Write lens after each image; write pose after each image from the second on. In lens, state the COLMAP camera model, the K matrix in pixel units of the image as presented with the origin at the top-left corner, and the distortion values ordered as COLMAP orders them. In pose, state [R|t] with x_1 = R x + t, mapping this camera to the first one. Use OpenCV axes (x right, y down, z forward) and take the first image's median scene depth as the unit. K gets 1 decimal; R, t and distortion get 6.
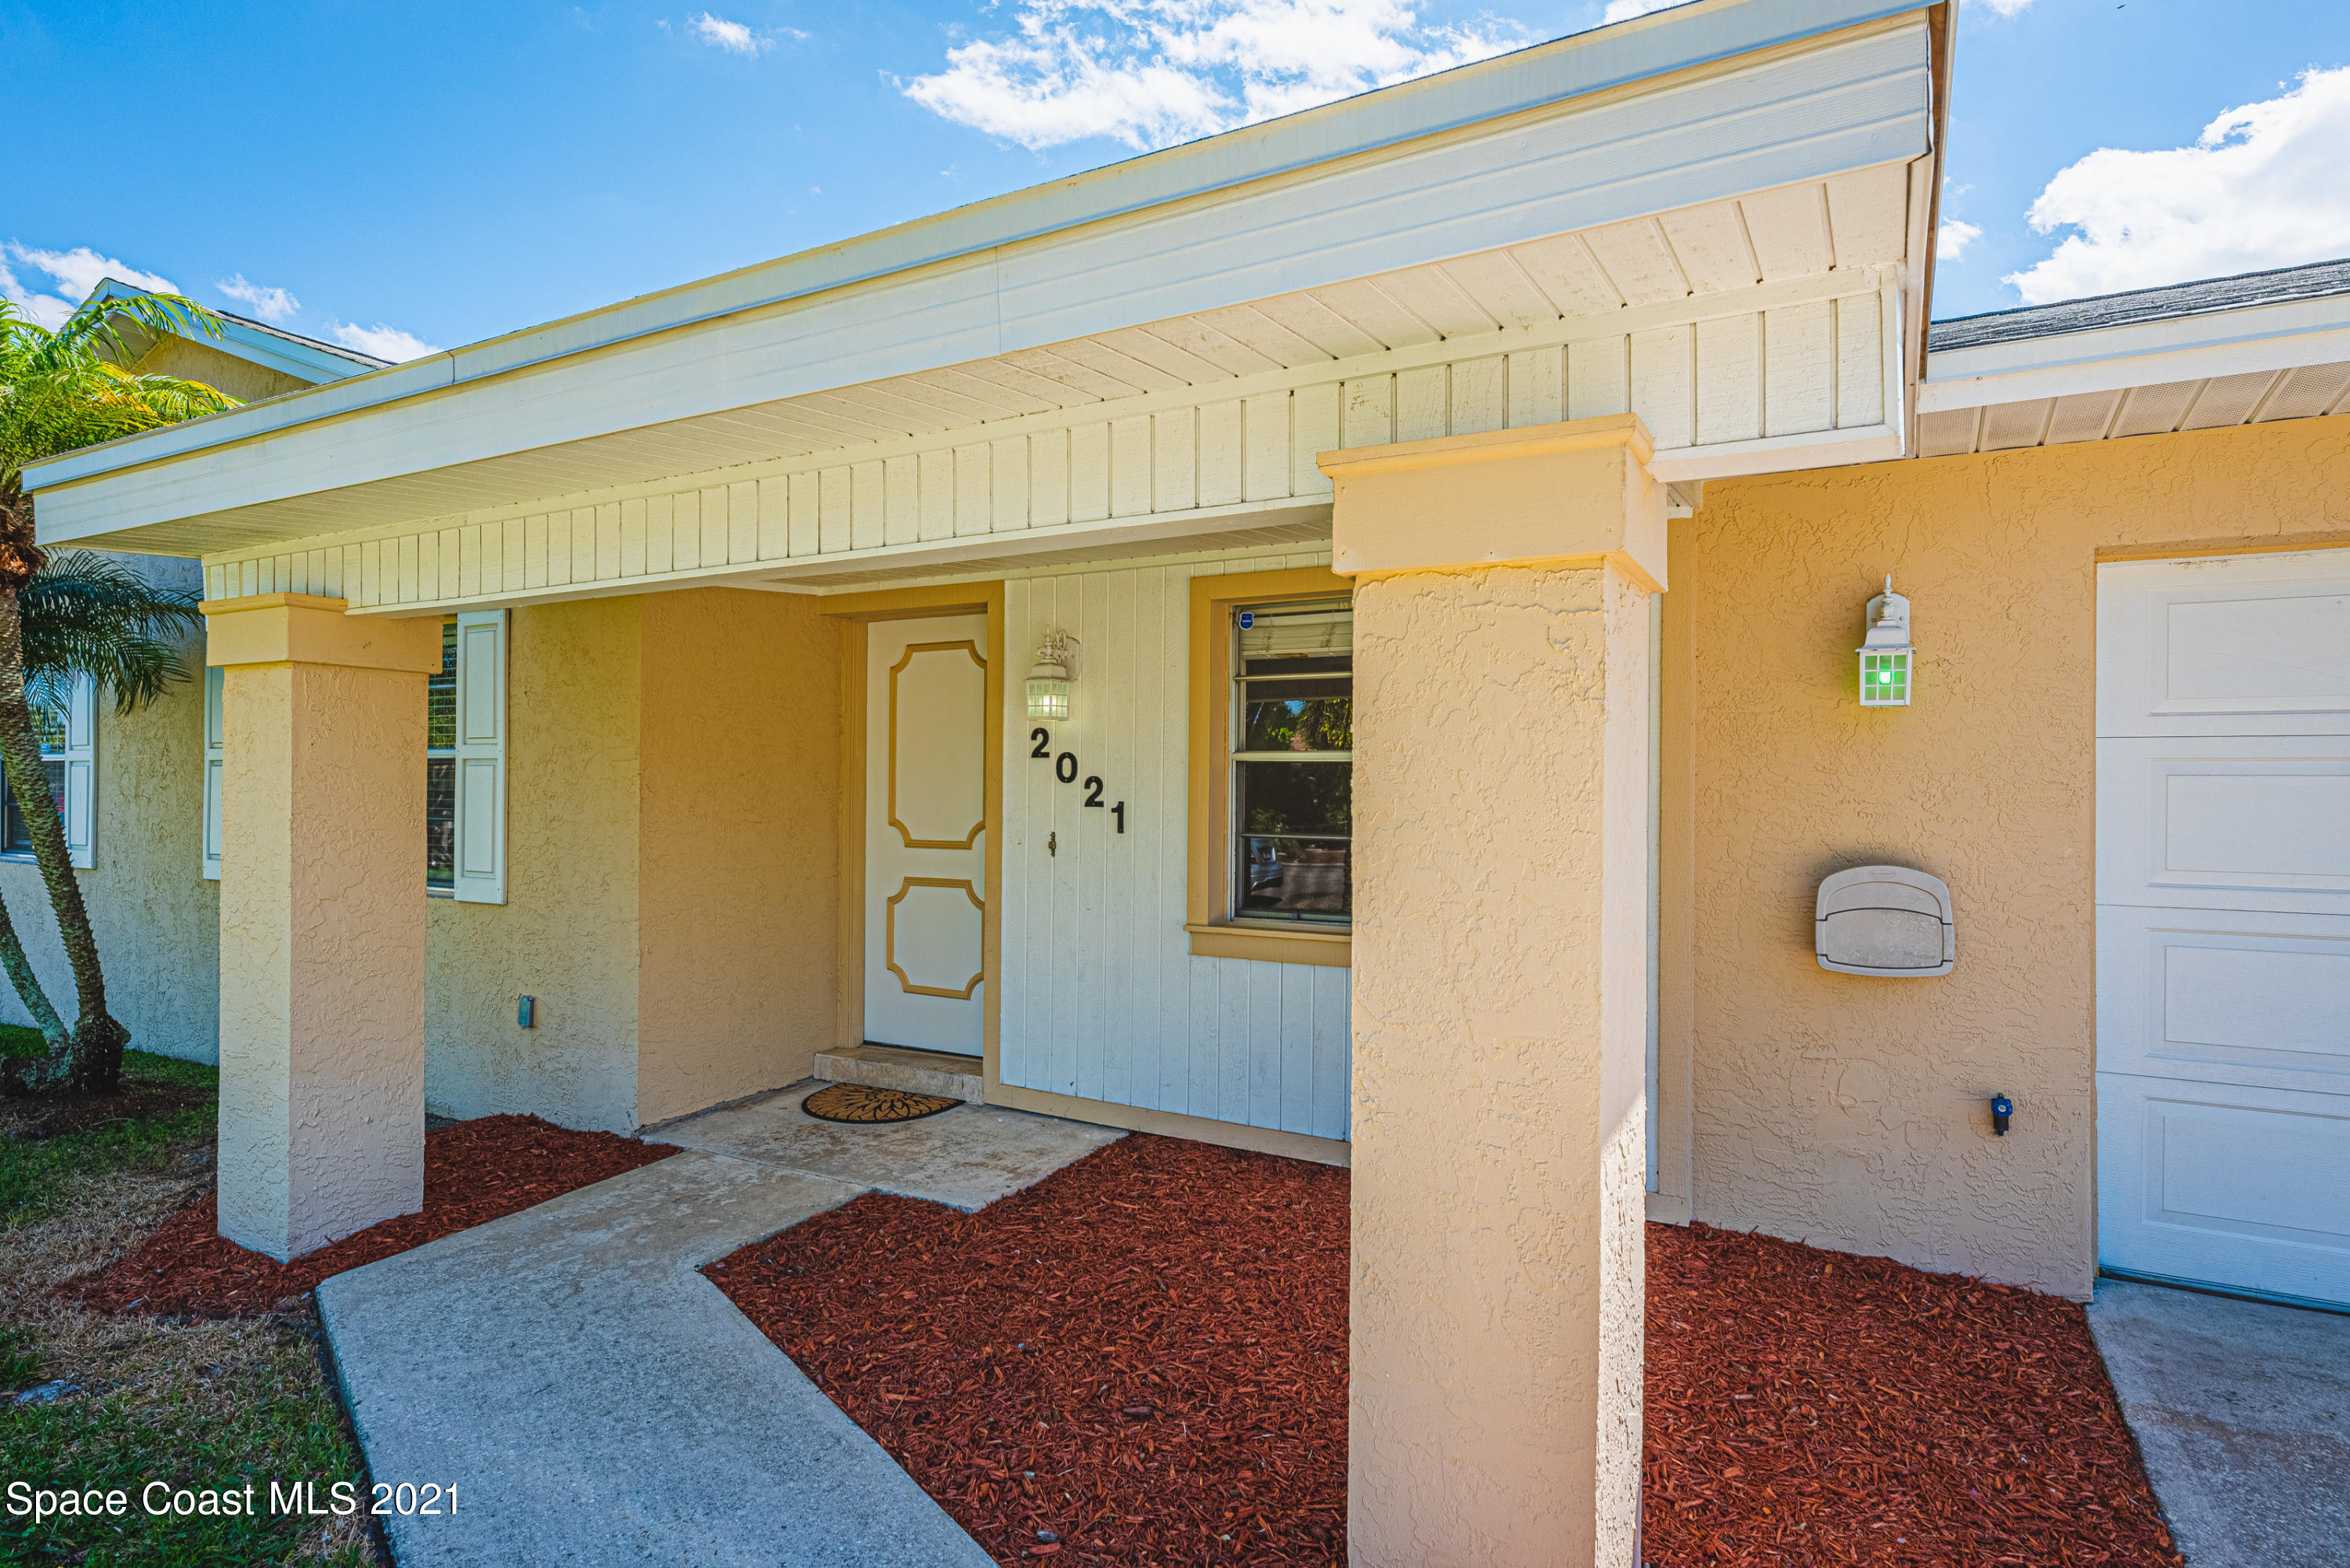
lens RADIAL K [[1274.2, 0, 1188.4], [0, 1274.2, 772.0], [0, 0, 1]] dist [-0.001291, -0.000665]
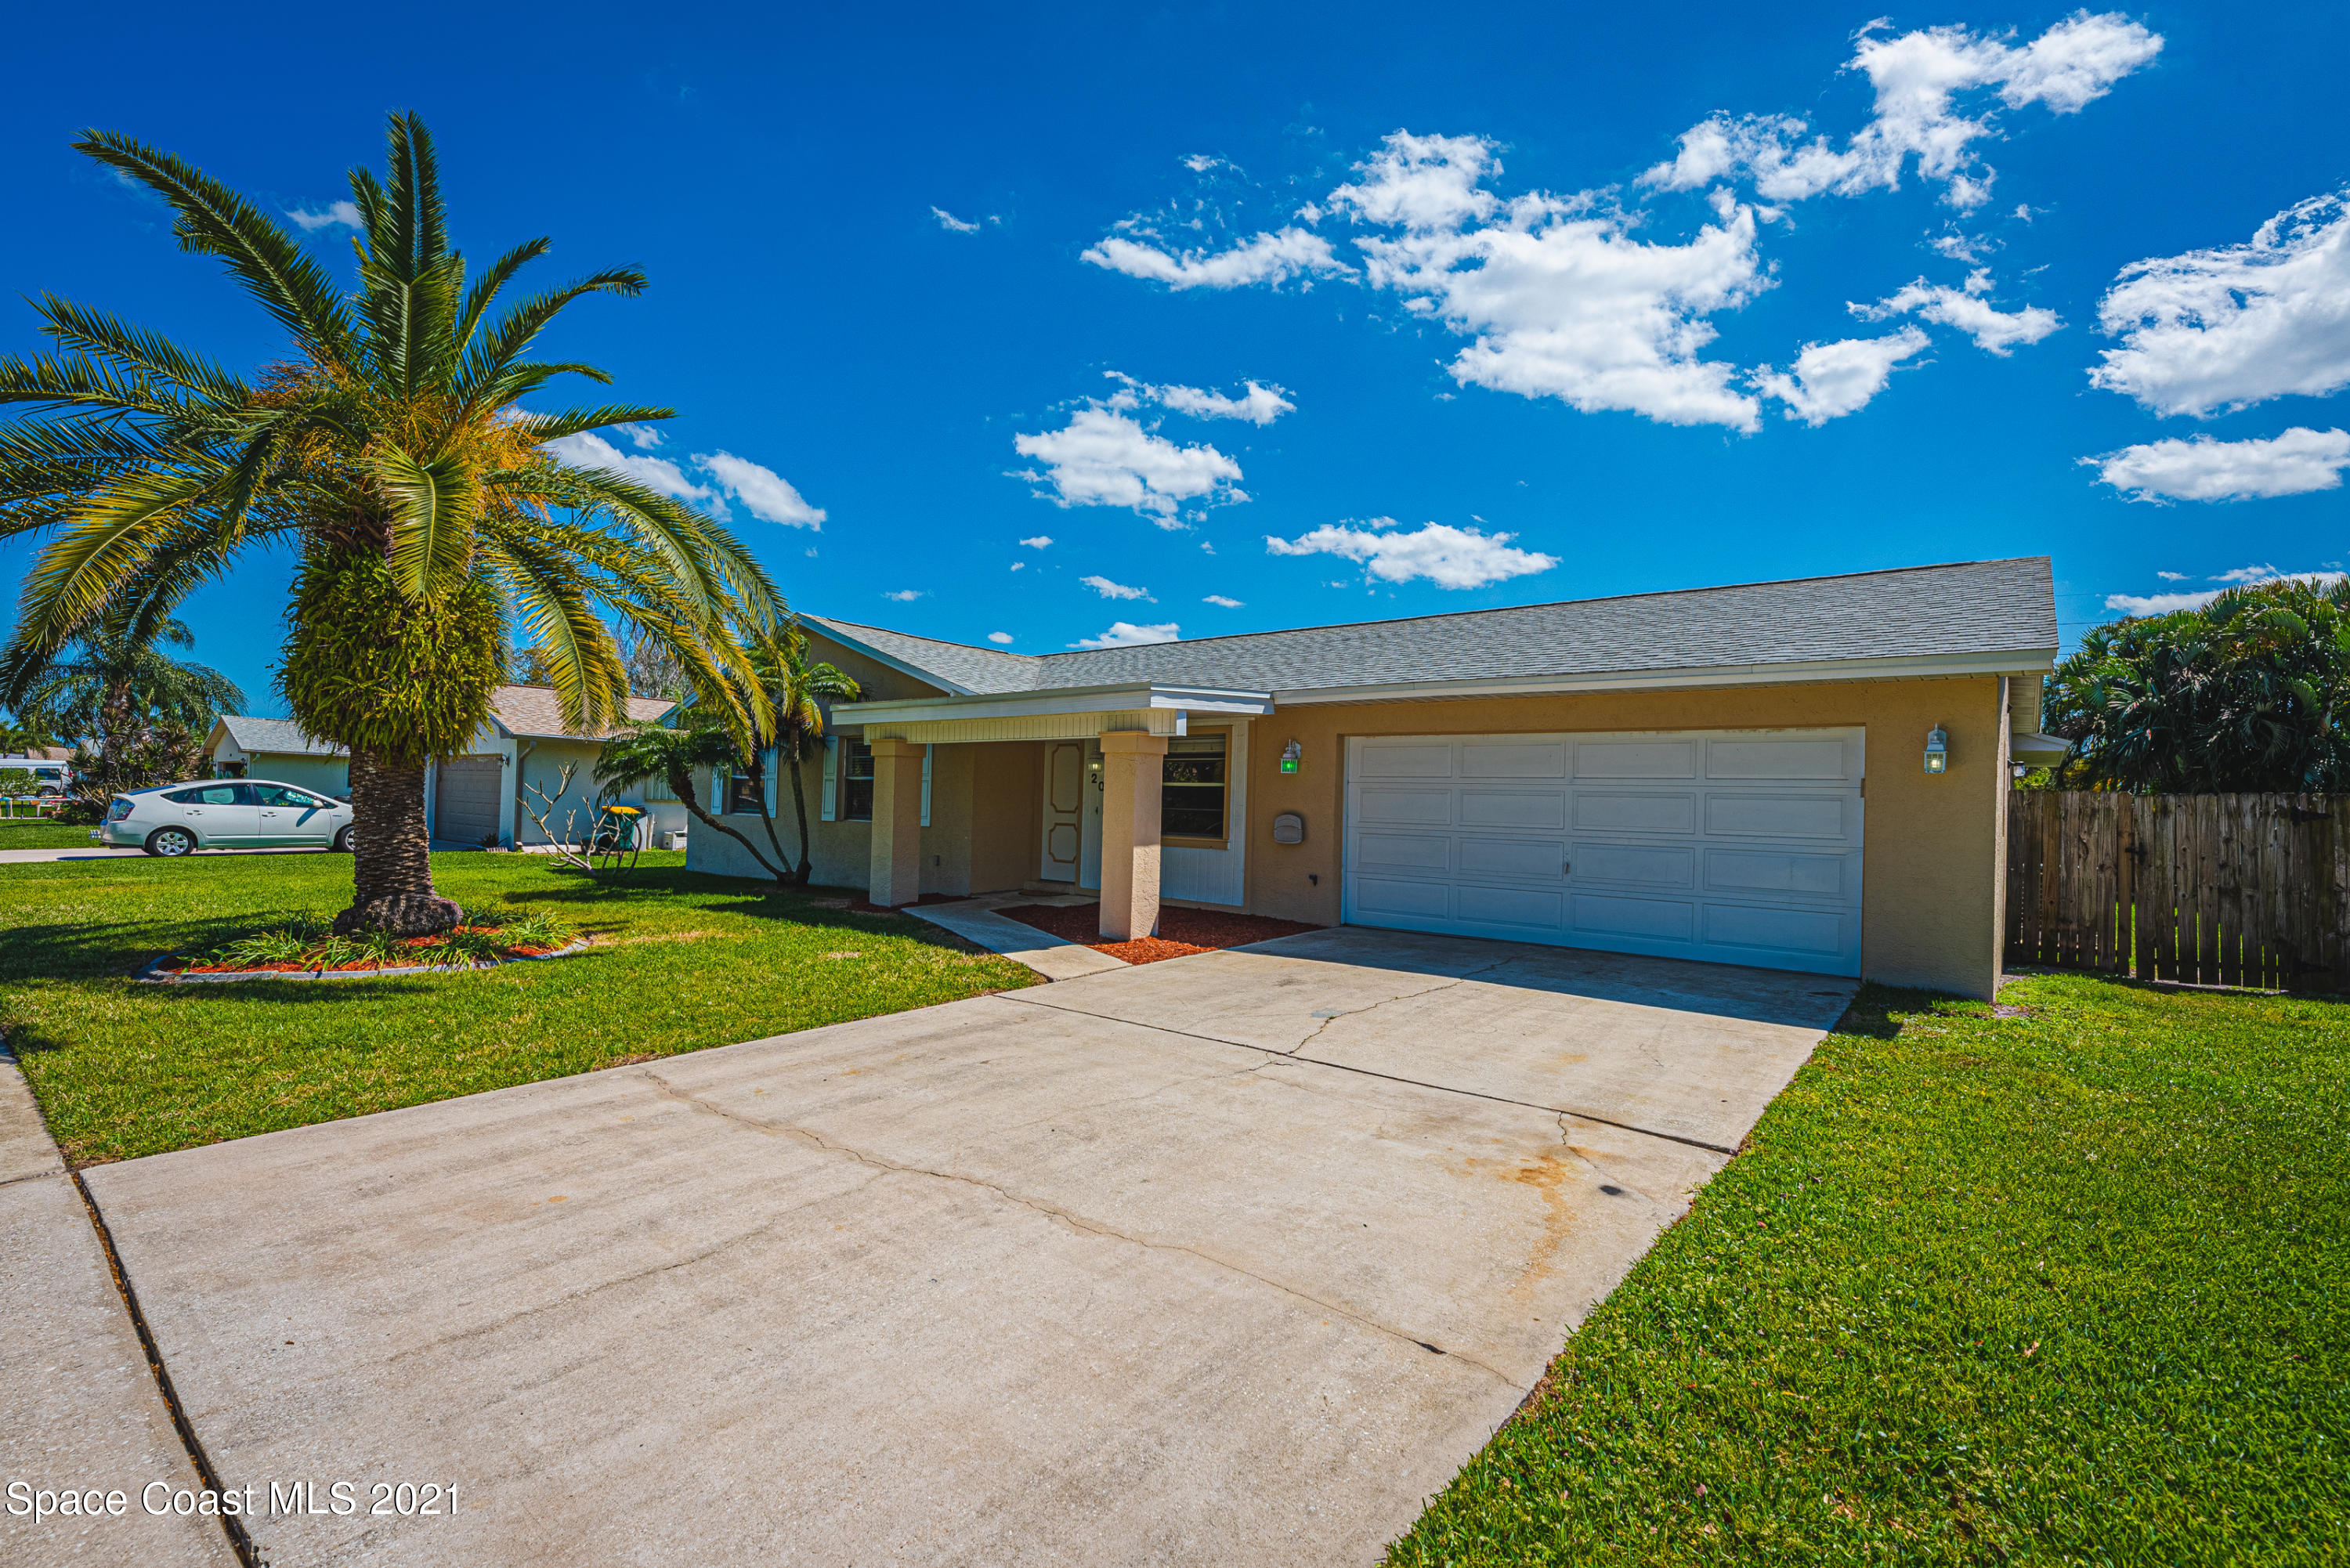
lens RADIAL K [[1063.1, 0, 1179.7], [0, 1063.1, 791.7], [0, 0, 1]] dist [-0.003903, -0.000009]
pose [[0.984932, 0.013808, -0.172392, 0.580367], [-0.013460, 0.999904, 0.003184, -0.001792], [0.172420, -0.000816, 0.985023, -1.641841]]
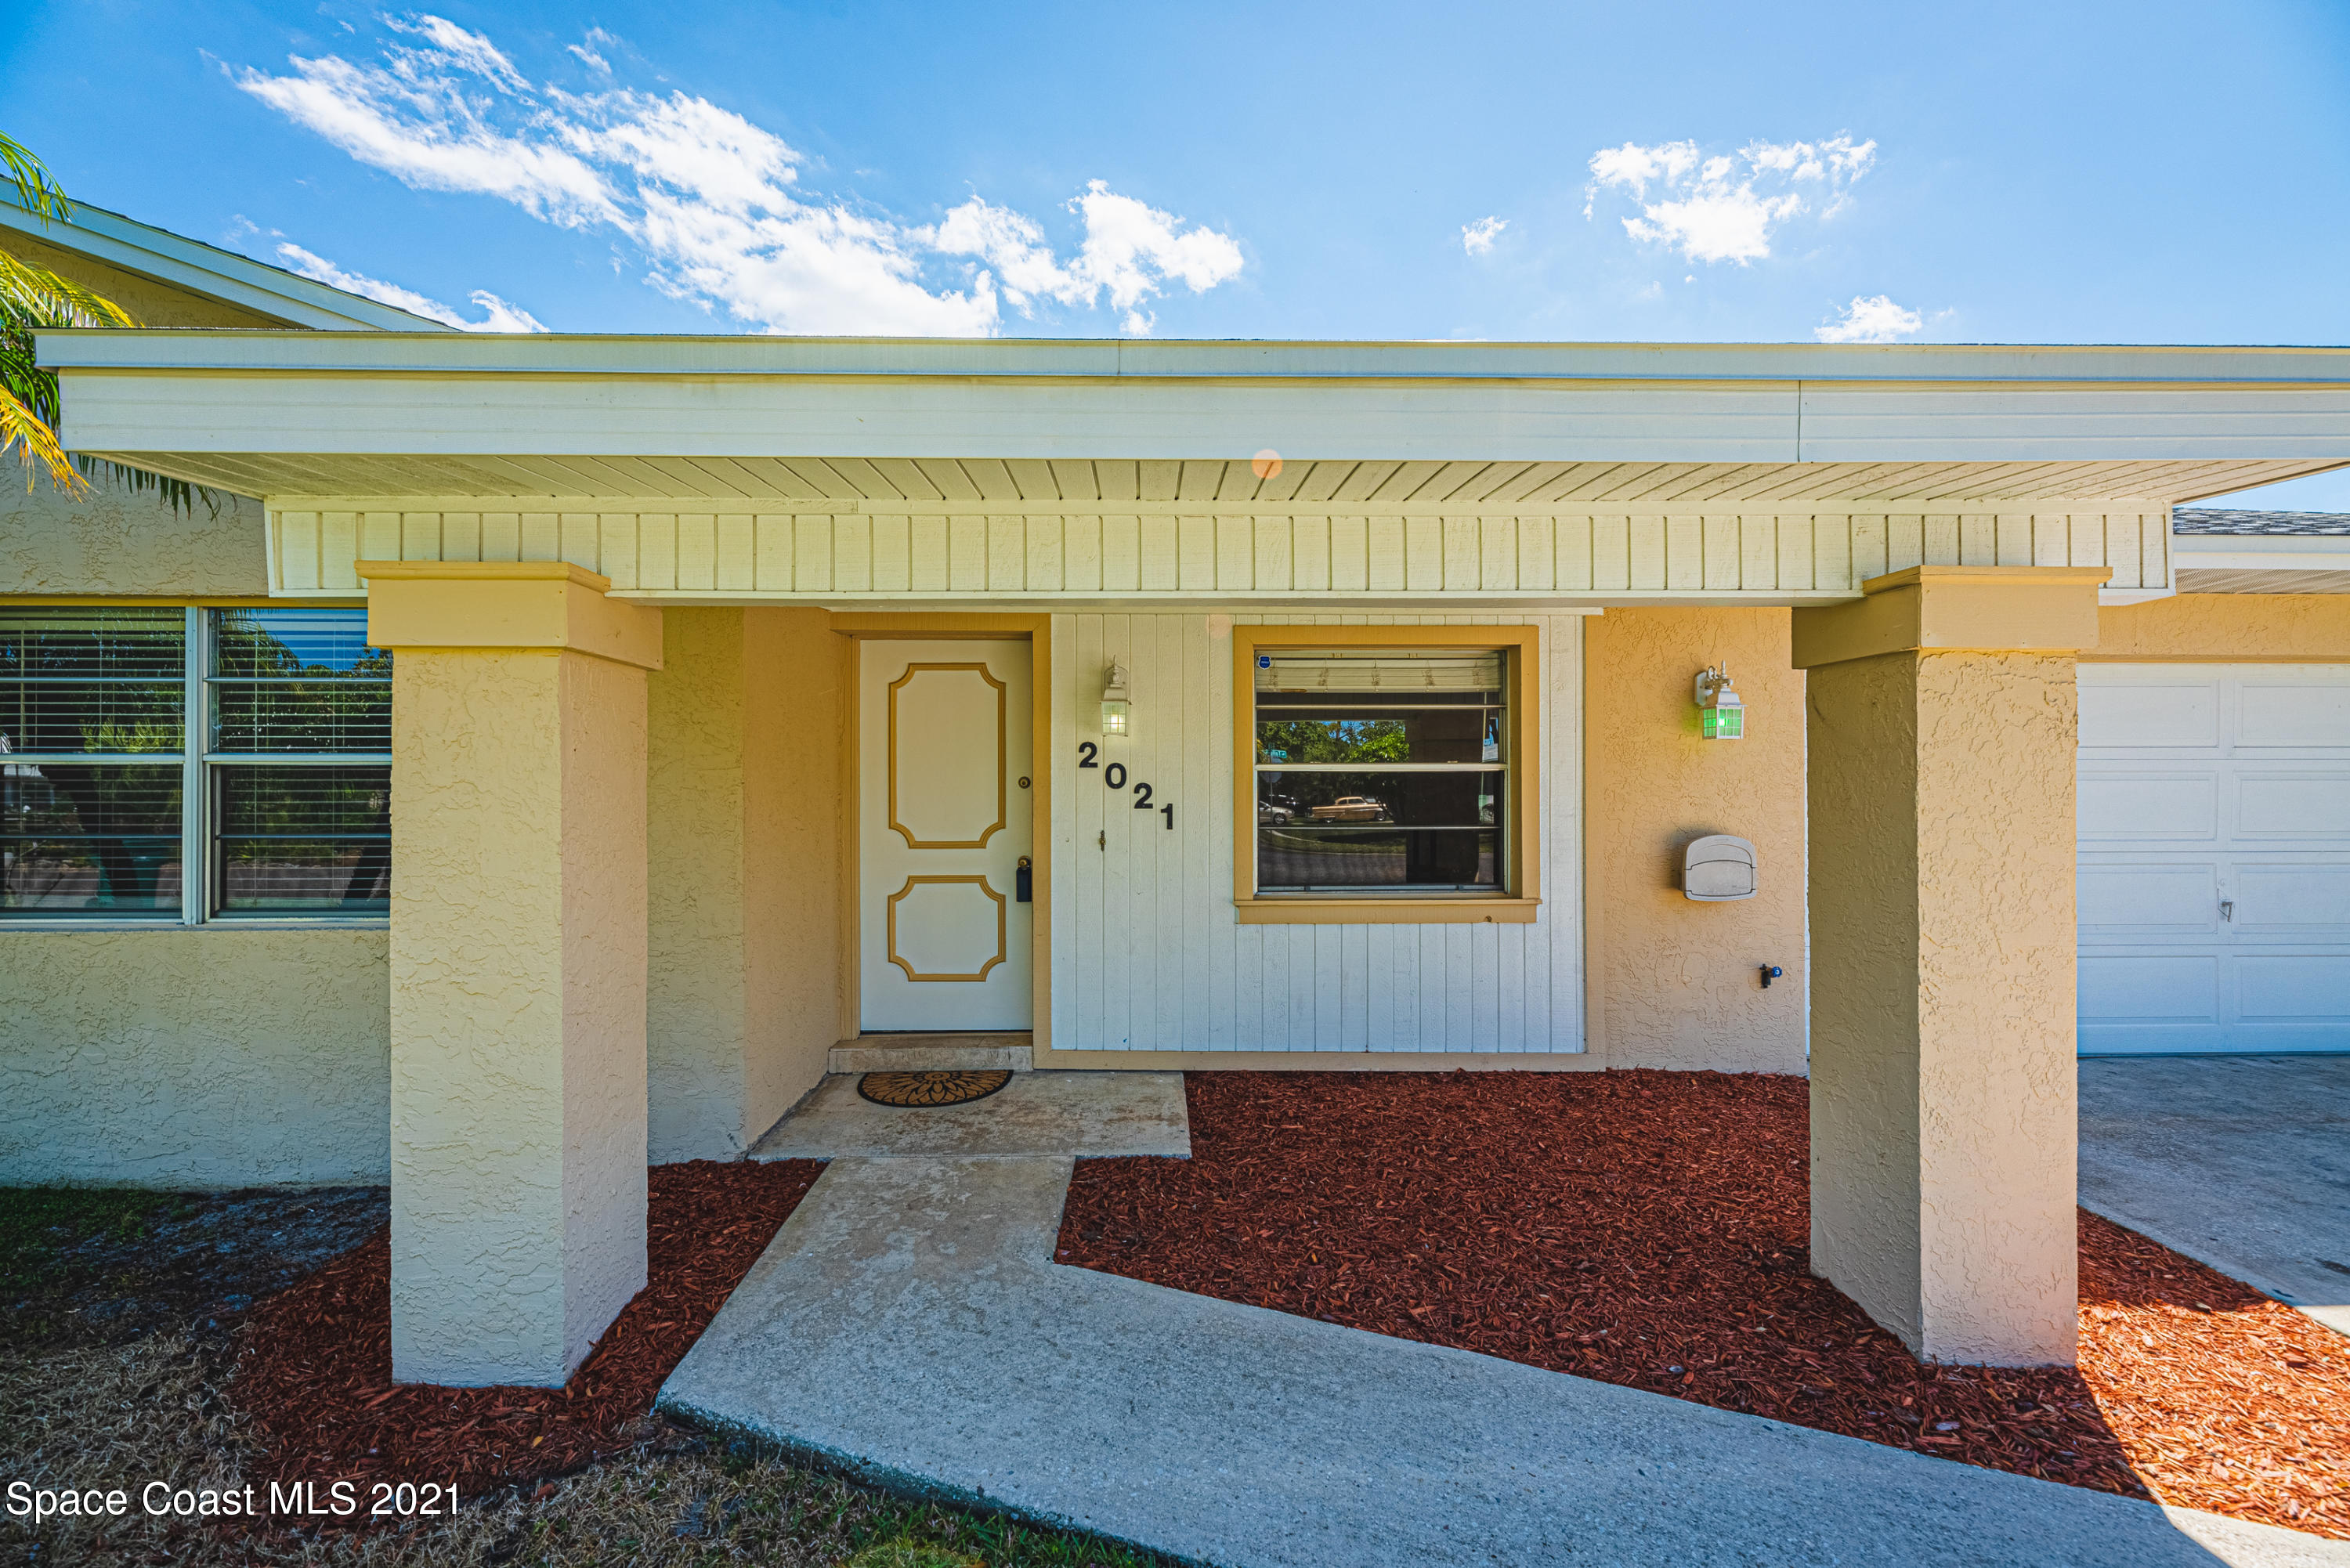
lens RADIAL K [[954.9, 0, 1182.7], [0, 954.9, 774.6], [0, 0, 1]] dist [0.000087, -0.000409]
pose [[0.860787, -0.000376, 0.508965, -0.524047], [0.001490, 0.999997, -0.001782, -0.003033], [-0.508963, 0.002293, 0.860785, 0.210561]]
